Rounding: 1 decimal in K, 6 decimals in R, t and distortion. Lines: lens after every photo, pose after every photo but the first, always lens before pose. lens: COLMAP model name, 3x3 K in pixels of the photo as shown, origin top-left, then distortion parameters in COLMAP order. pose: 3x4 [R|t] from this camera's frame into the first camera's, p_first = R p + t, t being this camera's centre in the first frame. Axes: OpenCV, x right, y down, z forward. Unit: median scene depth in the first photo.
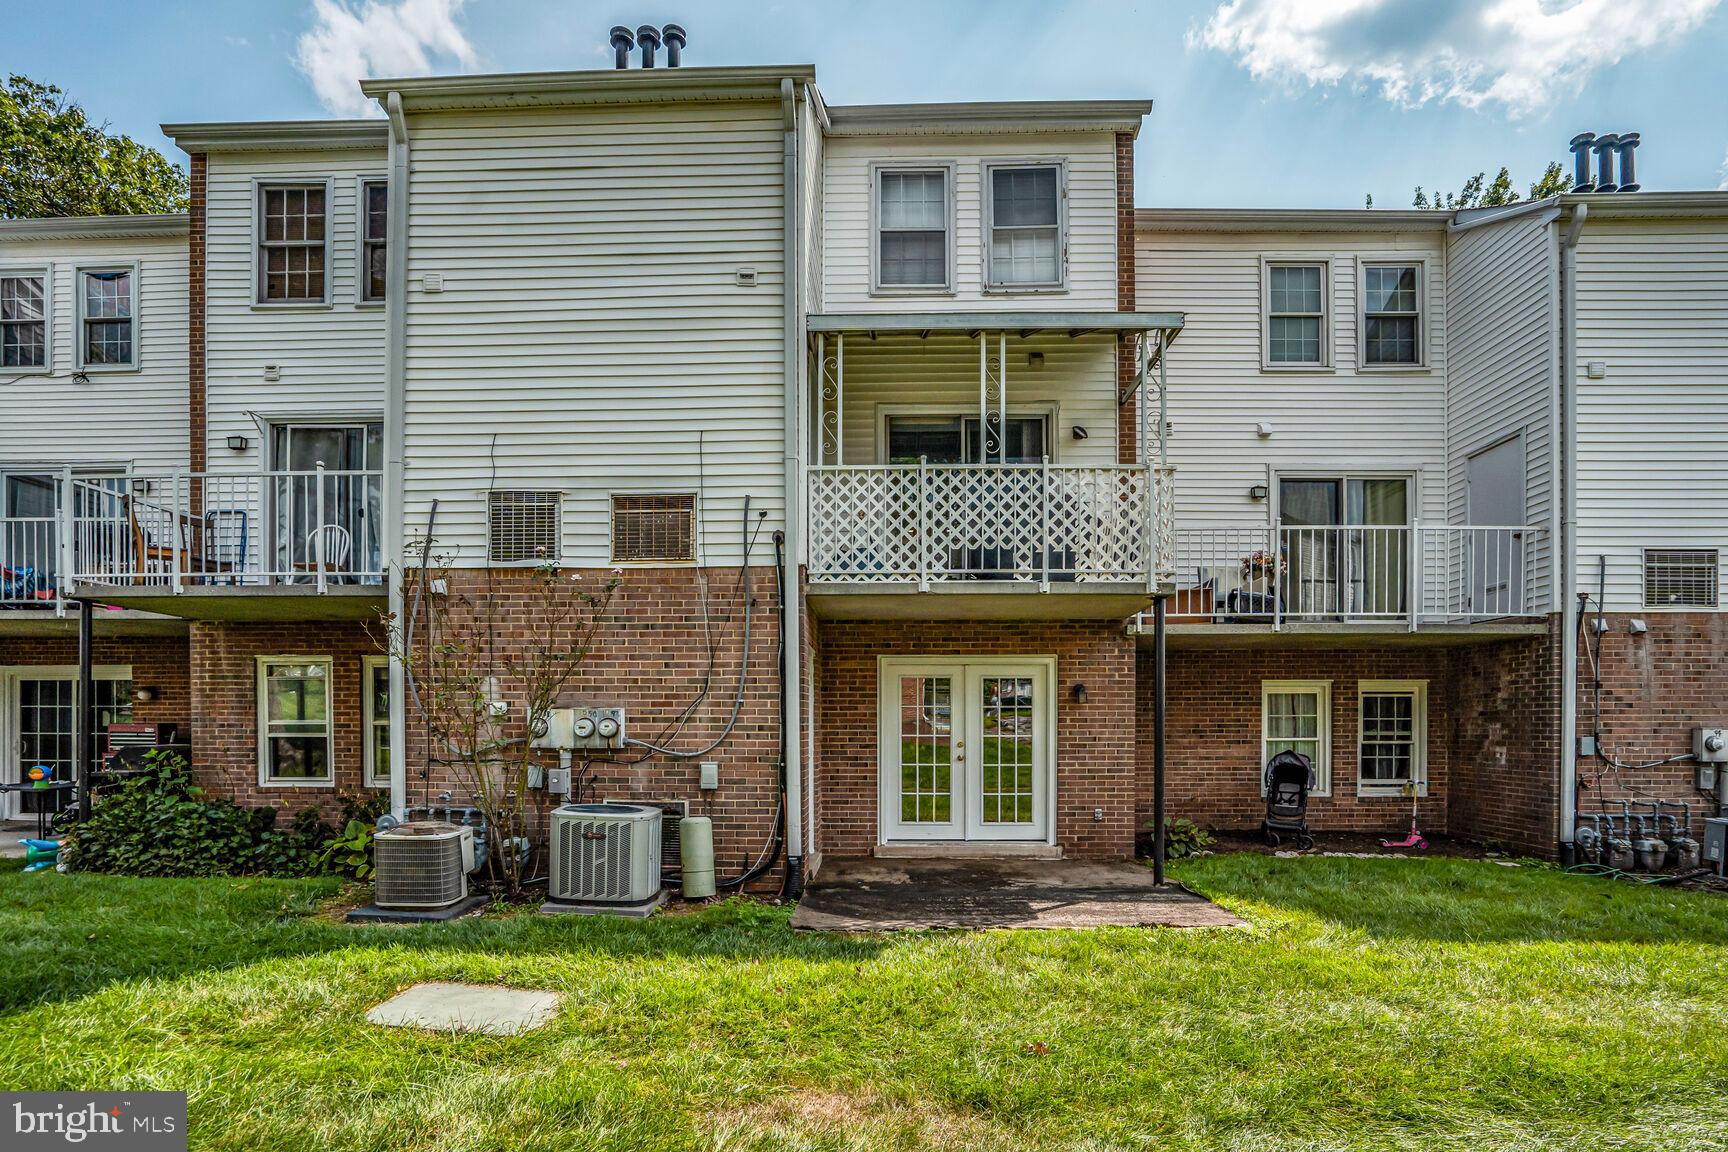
lens RADIAL K [[881.3, 0, 863.4], [0, 881.3, 542.4], [0, 0, 1]] dist [-0.021990, 0.000308]
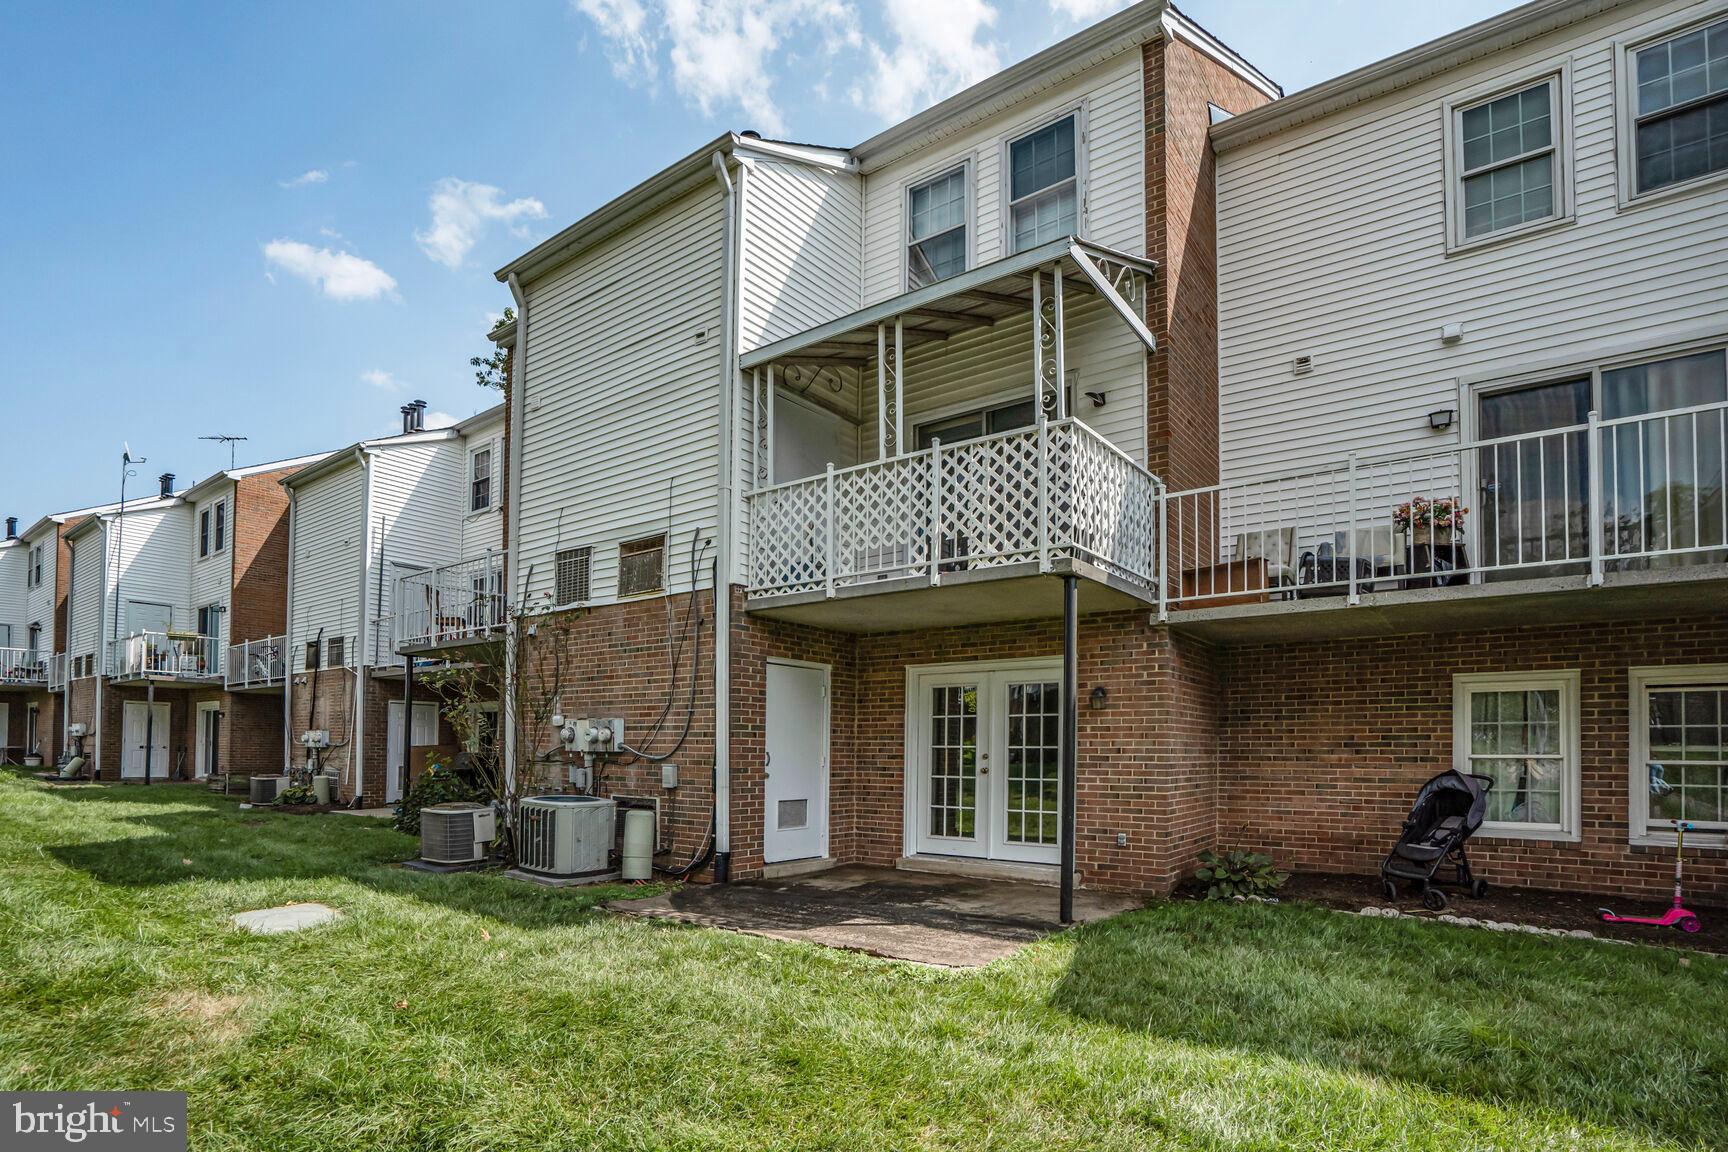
lens RADIAL K [[827.0, 0, 861.8], [0, 827.0, 564.3], [0, 0, 1]] dist [-0.038353, 0.015960]
pose [[0.823594, -0.119962, -0.554349, 0.531562], [0.107181, 0.992685, -0.055579, 0.063767], [0.556961, -0.013641, 0.830427, 0.208337]]
